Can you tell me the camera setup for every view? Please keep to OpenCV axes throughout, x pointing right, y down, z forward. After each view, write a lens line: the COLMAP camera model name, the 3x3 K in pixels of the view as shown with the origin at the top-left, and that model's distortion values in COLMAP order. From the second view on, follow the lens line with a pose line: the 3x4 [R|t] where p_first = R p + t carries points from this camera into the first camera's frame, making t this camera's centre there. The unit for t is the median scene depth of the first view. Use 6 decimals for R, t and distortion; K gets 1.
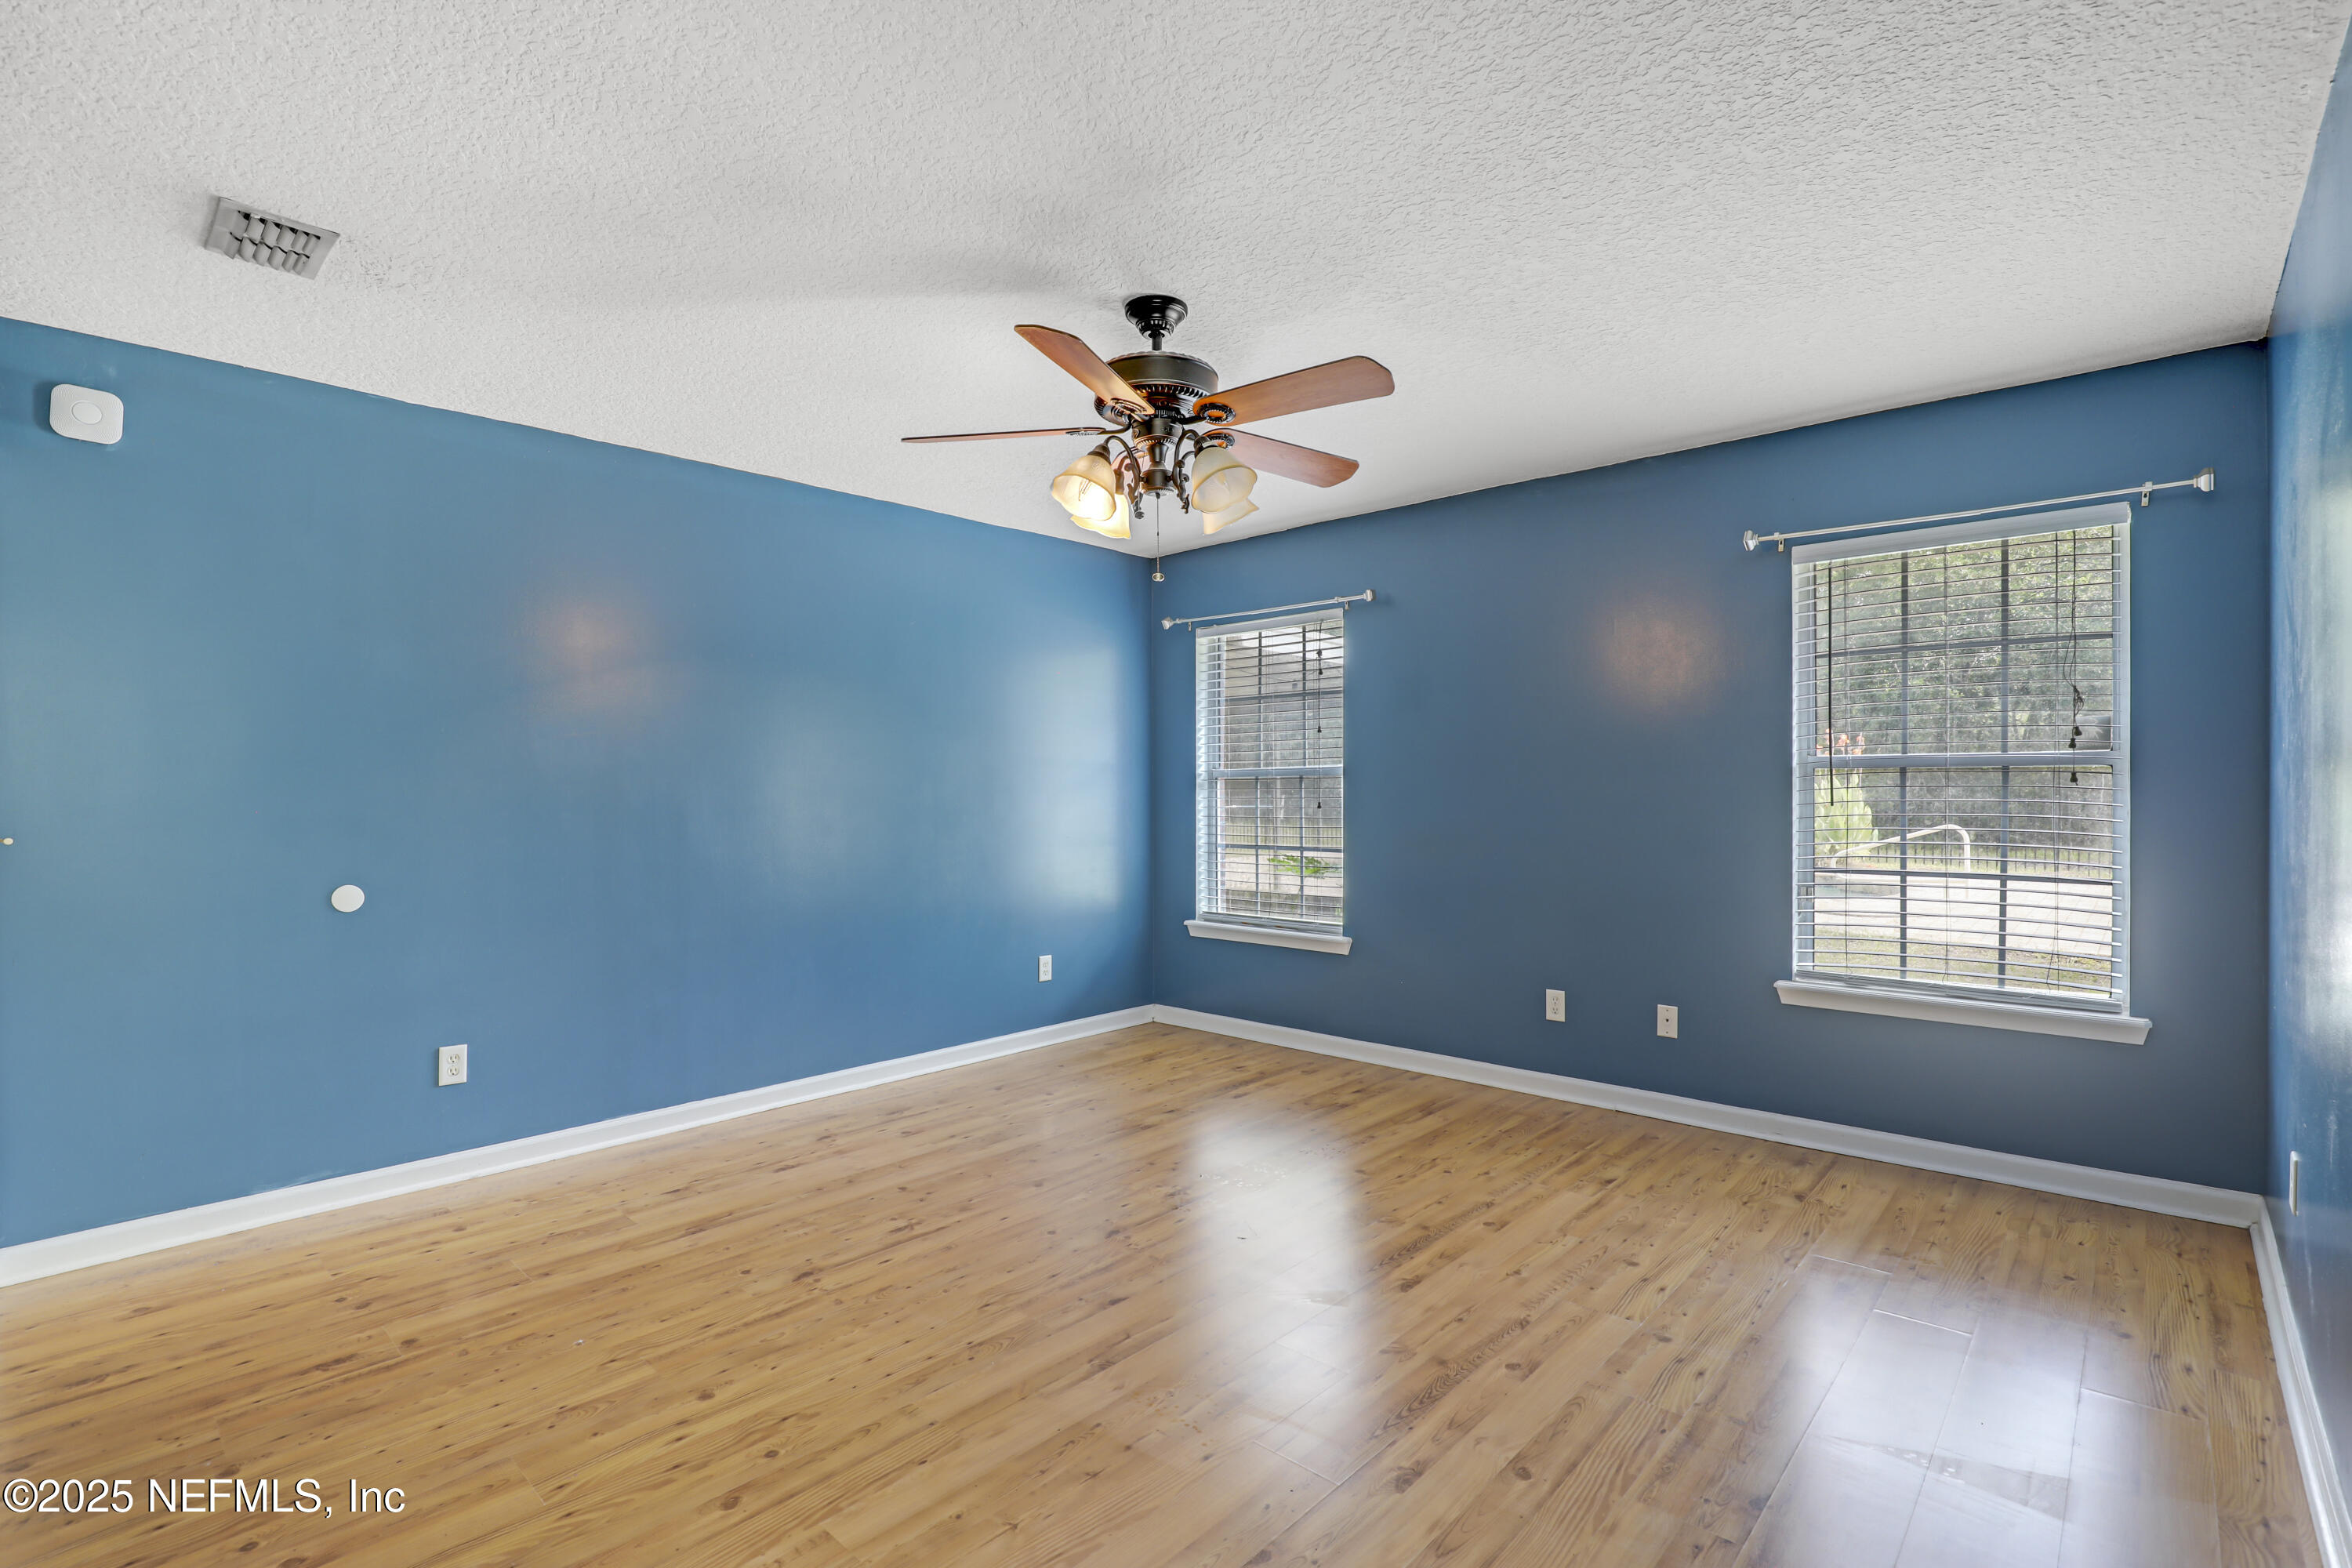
lens RADIAL K [[1079.3, 0, 1176.6], [0, 1079.3, 792.3], [0, 0, 1]] dist [-0.019673, 0.000561]
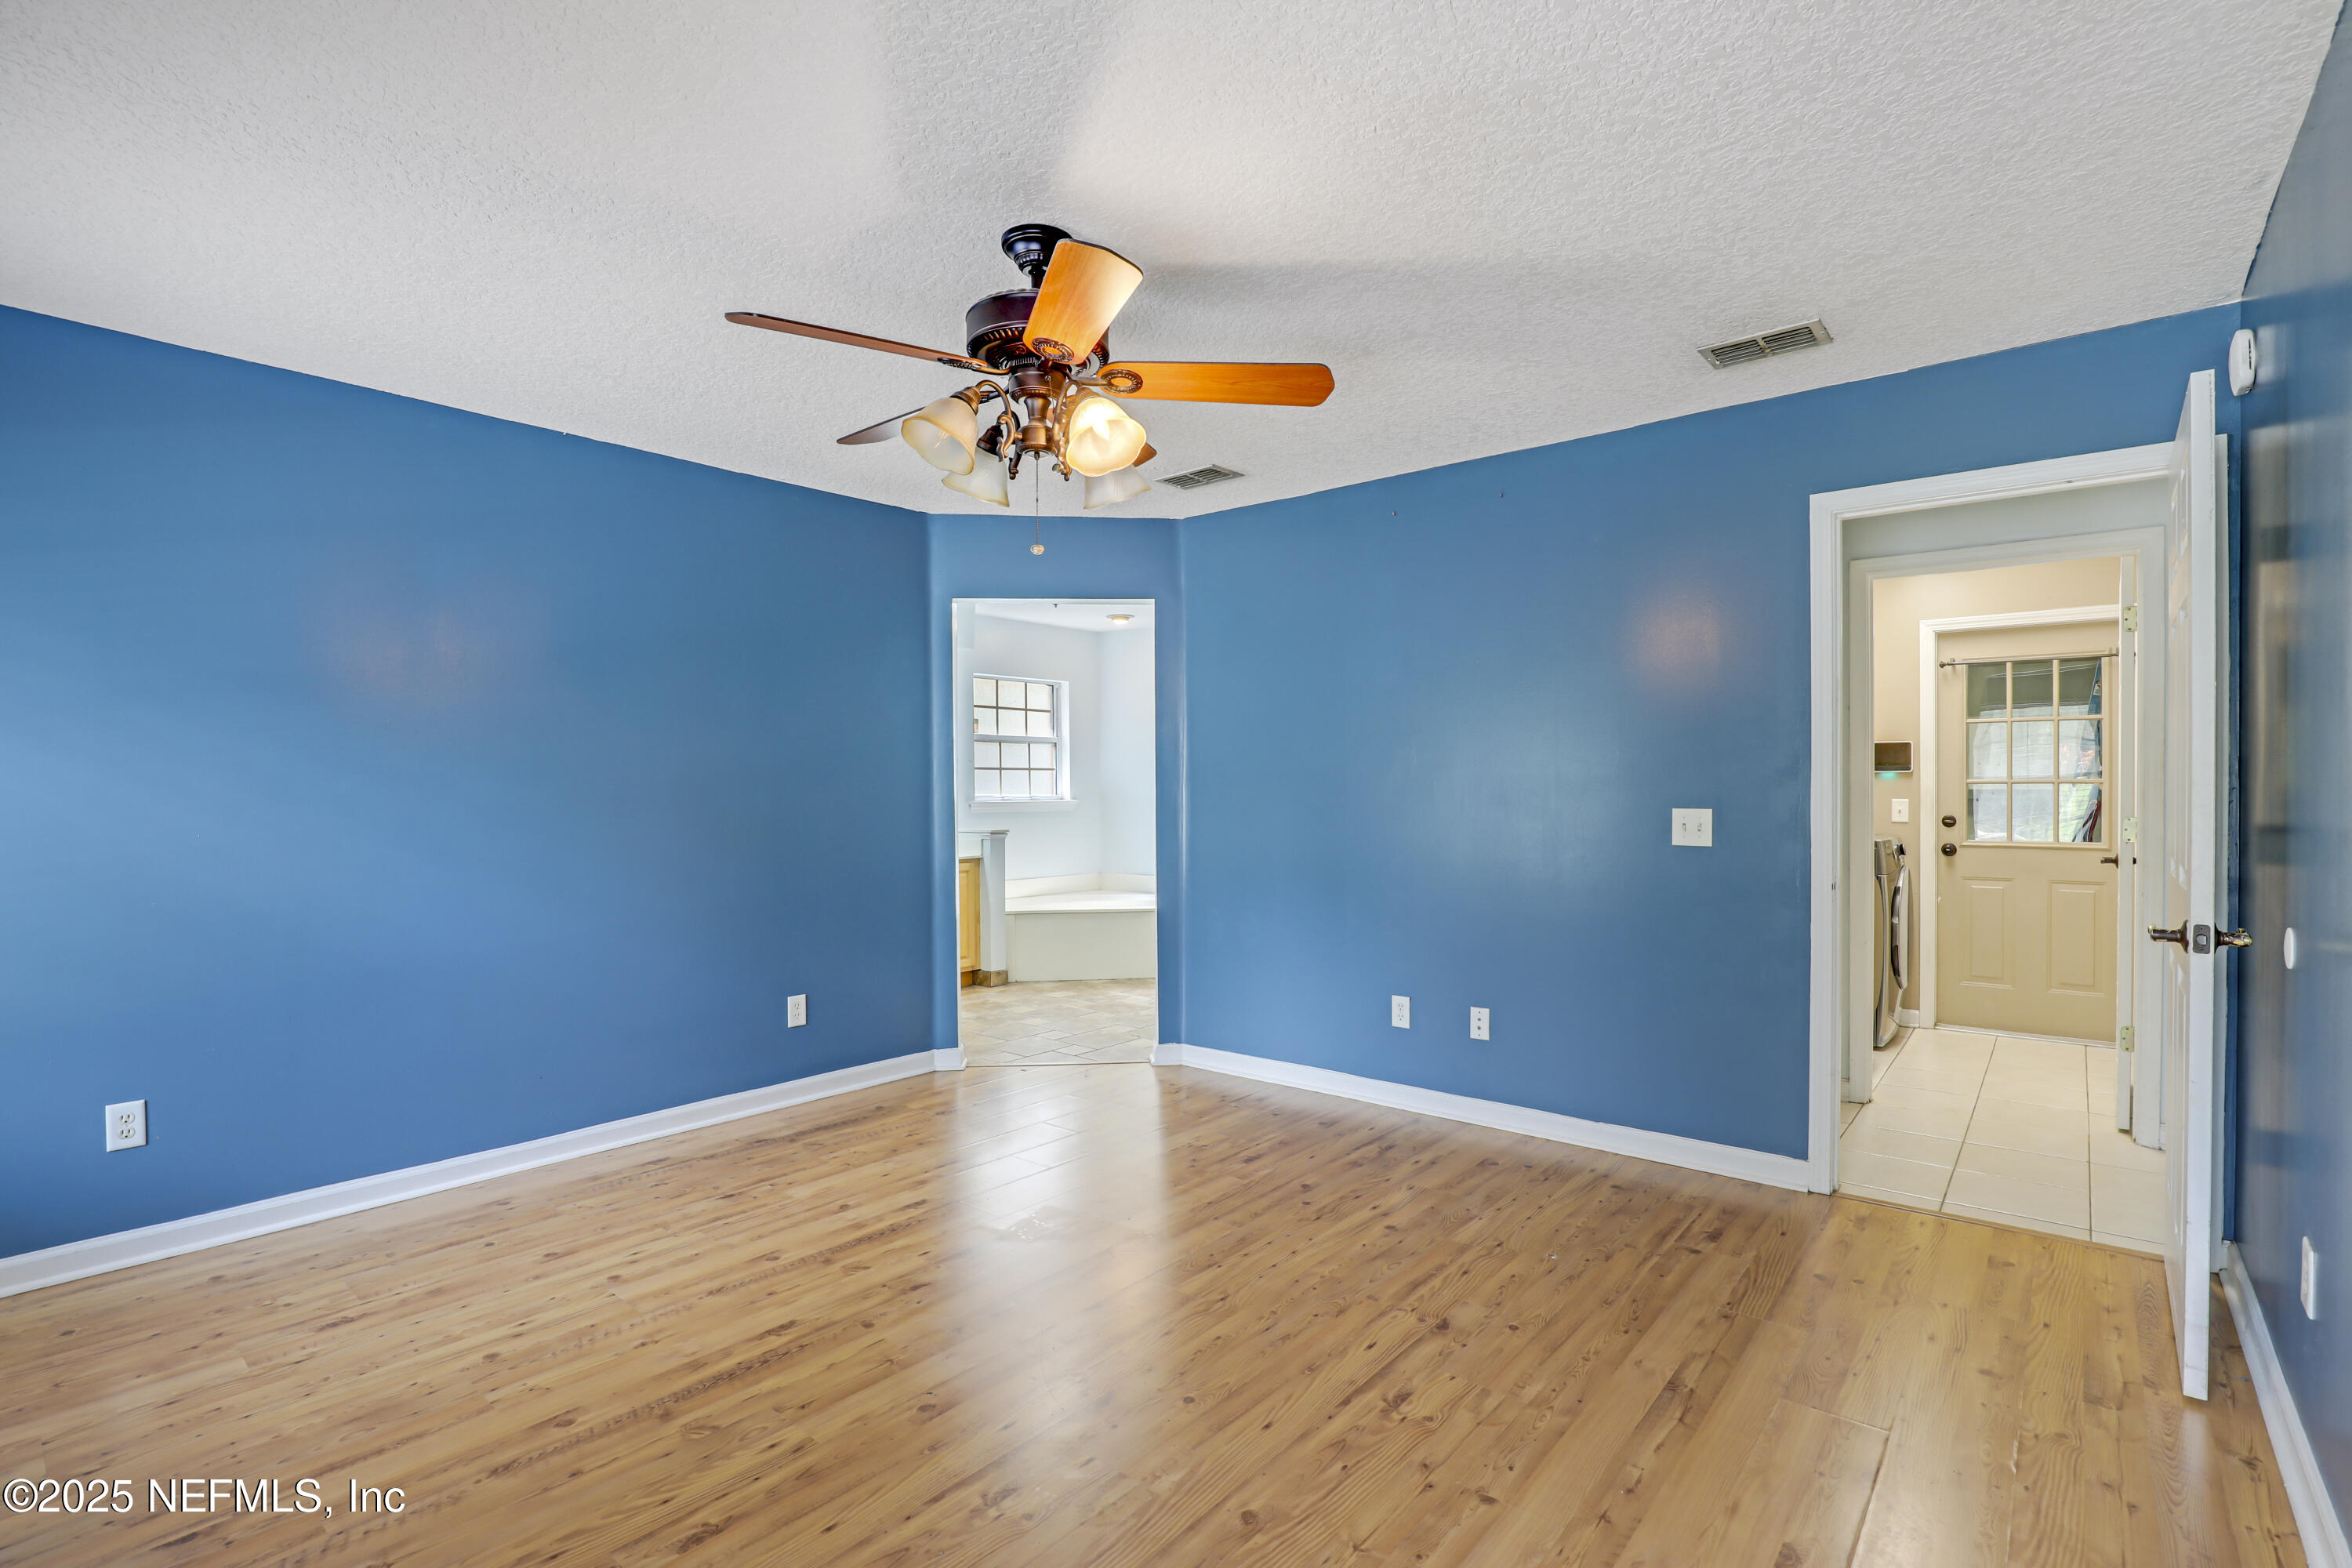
lens RADIAL K [[1079.3, 0, 1181.9], [0, 1079.3, 789.6], [0, 0, 1]] dist [-0.019673, 0.000561]
pose [[-0.998766, 0.013776, -0.047725, -0.099486], [0.013457, 0.999885, 0.006987, -0.011369], [0.047816, 0.006336, -0.998836, 2.074754]]
